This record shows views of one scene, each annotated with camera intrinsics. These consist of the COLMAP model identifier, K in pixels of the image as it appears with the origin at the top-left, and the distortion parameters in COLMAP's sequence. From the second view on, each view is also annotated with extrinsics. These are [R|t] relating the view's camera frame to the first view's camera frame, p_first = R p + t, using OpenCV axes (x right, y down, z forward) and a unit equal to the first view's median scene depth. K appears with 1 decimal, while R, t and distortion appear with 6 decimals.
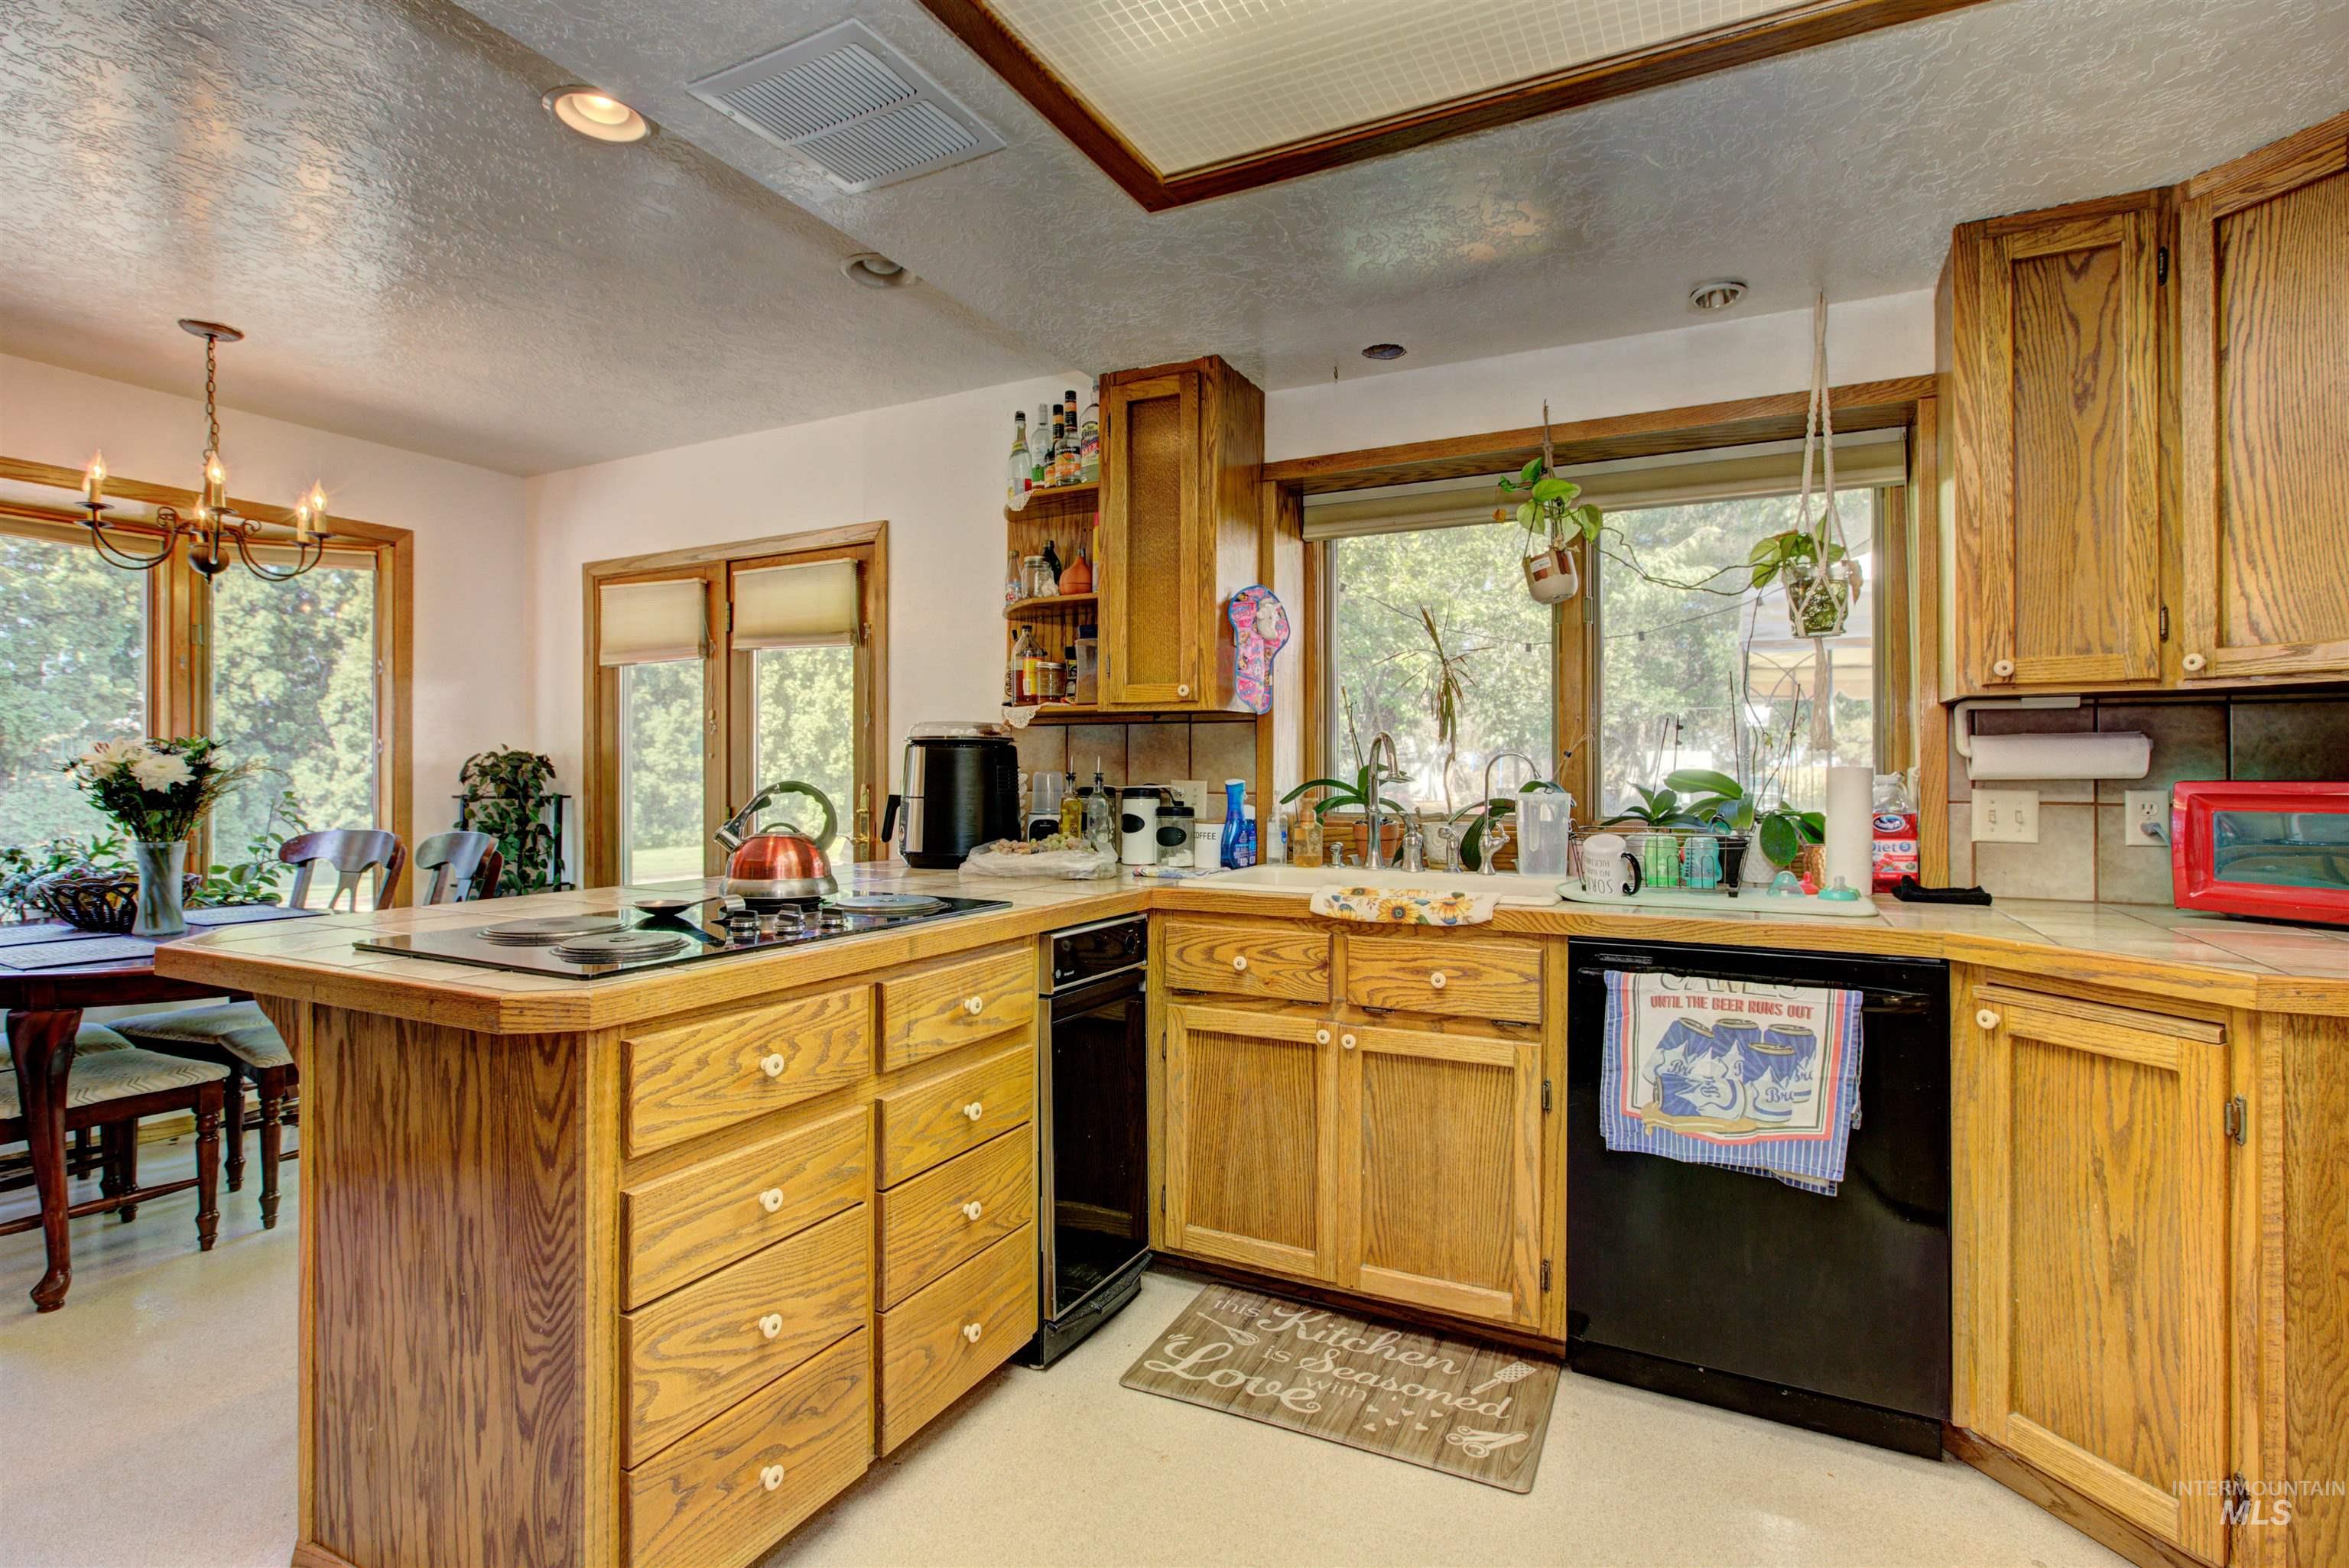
lens RADIAL K [[1082.7, 0, 1184.9], [0, 1082.7, 780.3], [0, 0, 1]] dist [-0.014444, 0.006181]
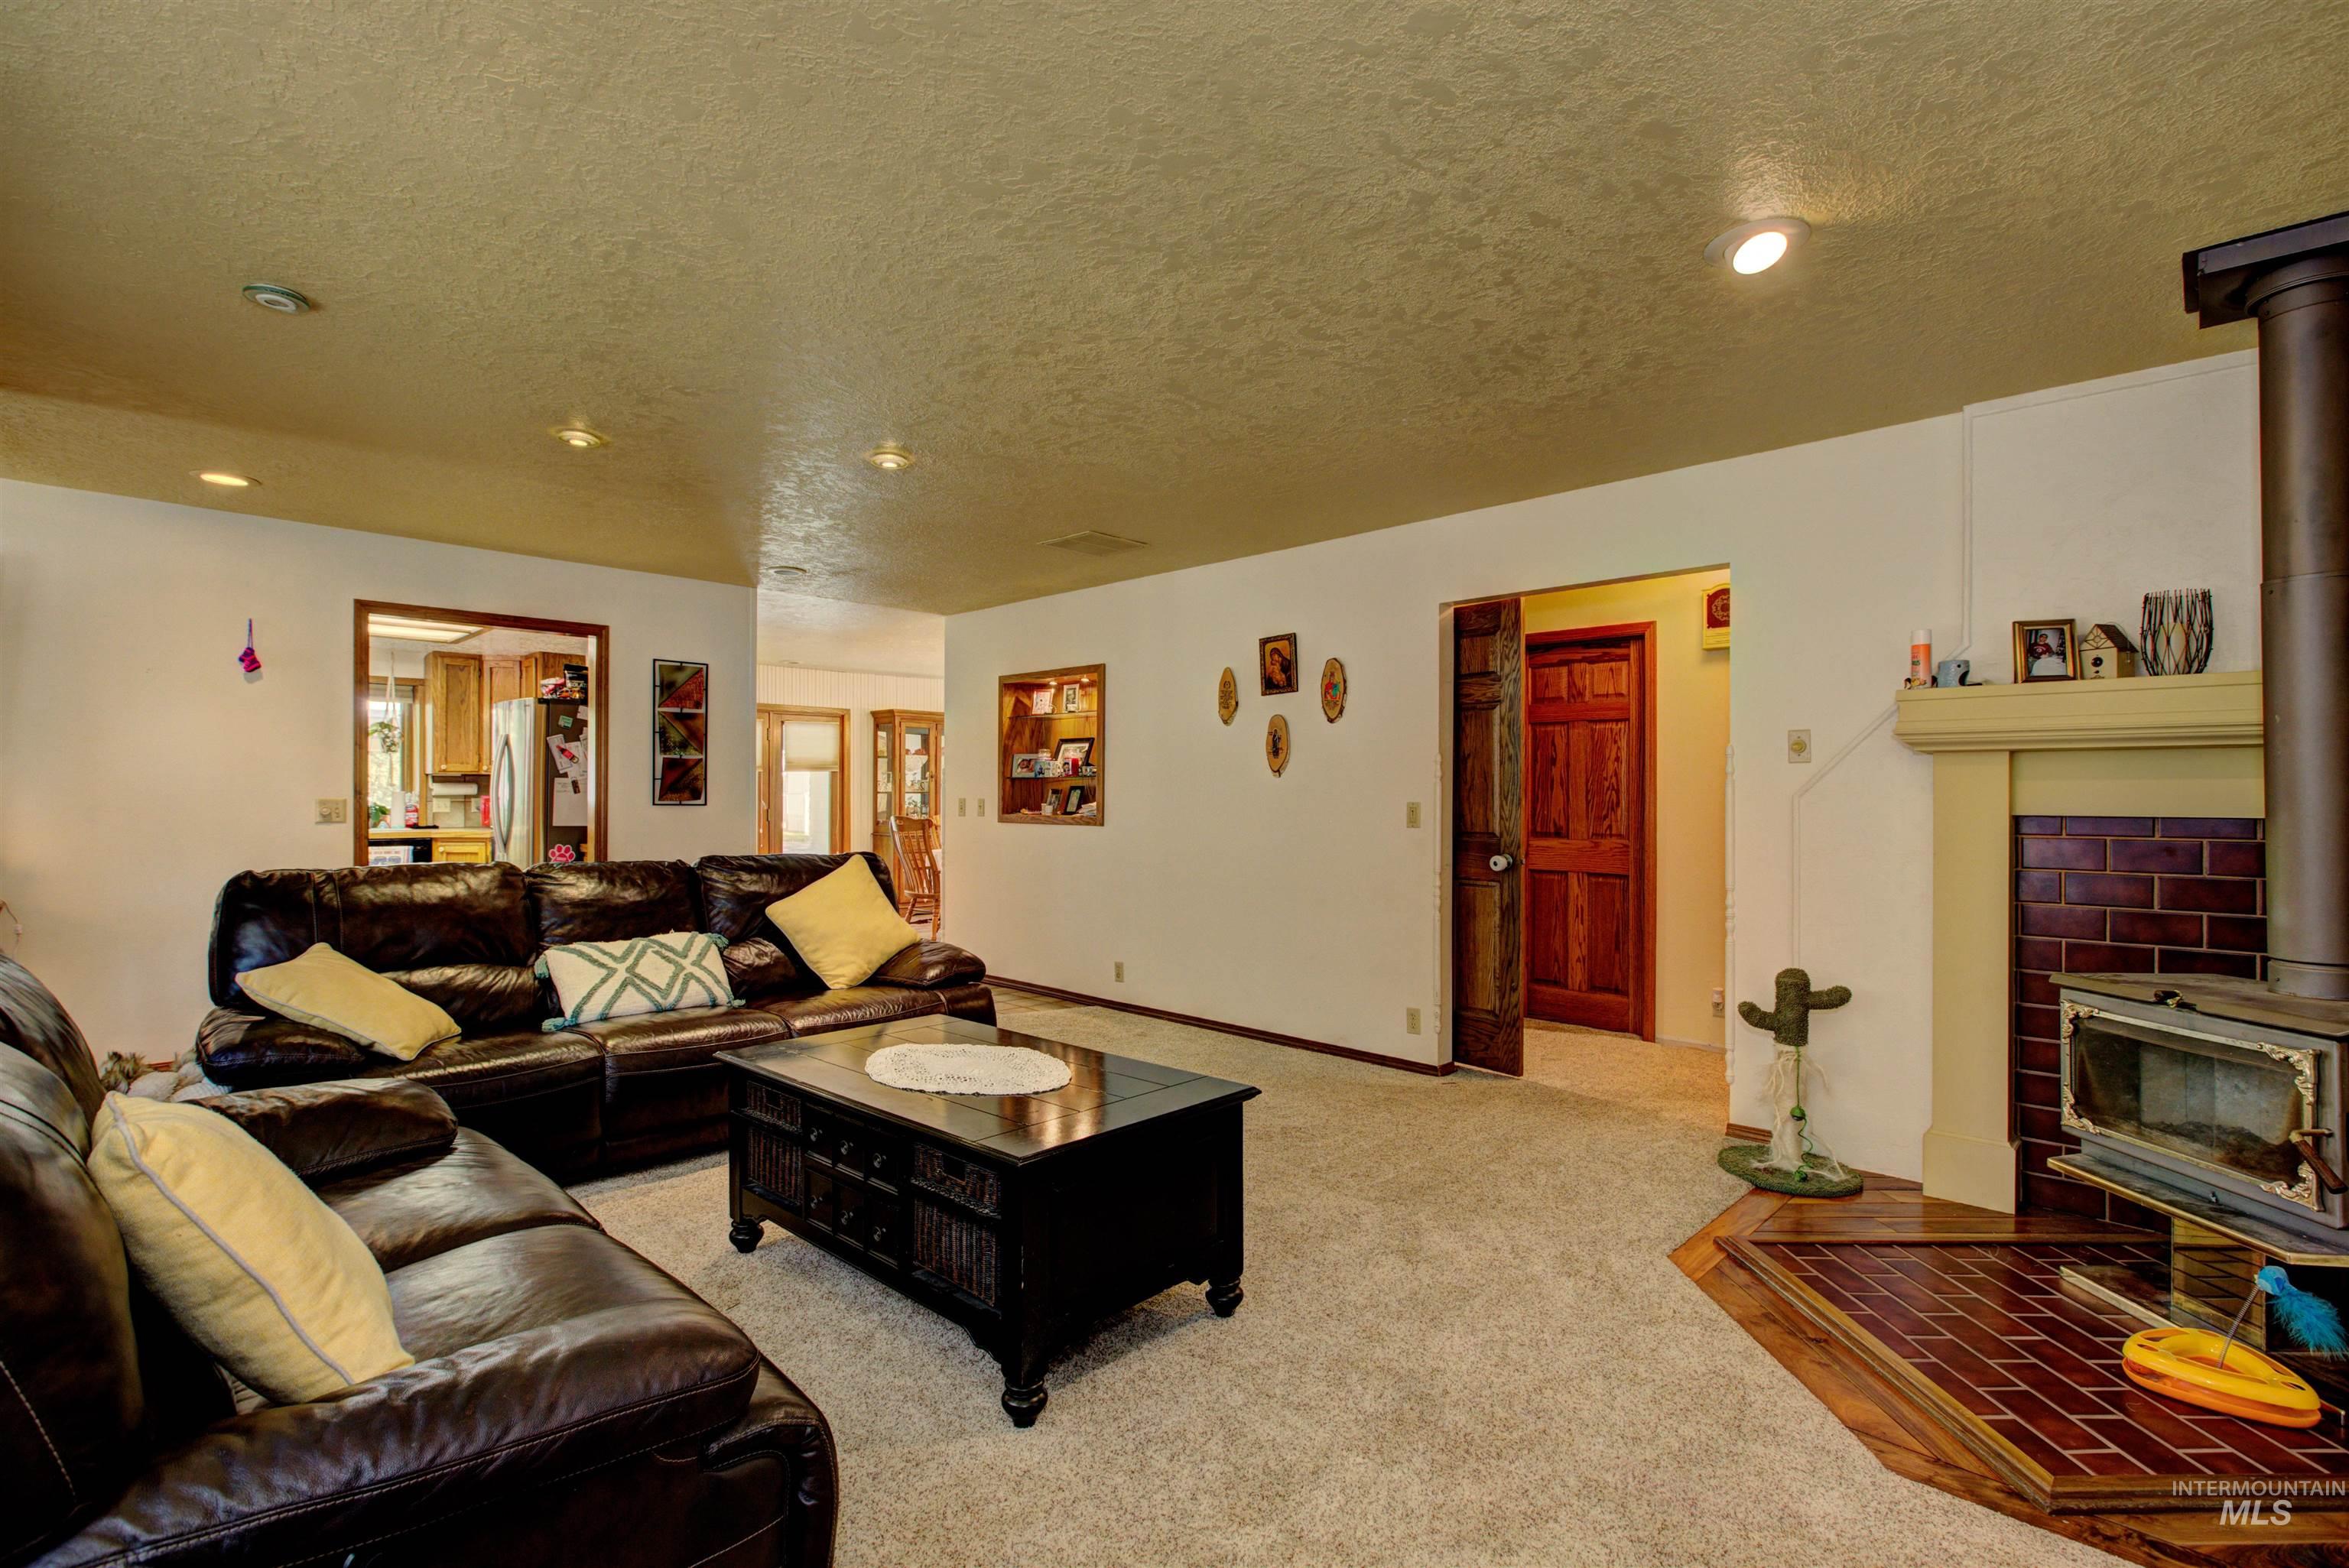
lens RADIAL K [[1082.7, 0, 1202.2], [0, 1082.7, 793.8], [0, 0, 1]] dist [-0.014444, 0.006181]
pose [[0.282879, -0.001411, 0.959155, -1.577448], [-0.000390, 0.999999, 0.001587, -0.009969], [-0.959155, -0.000823, 0.282878, -1.965306]]
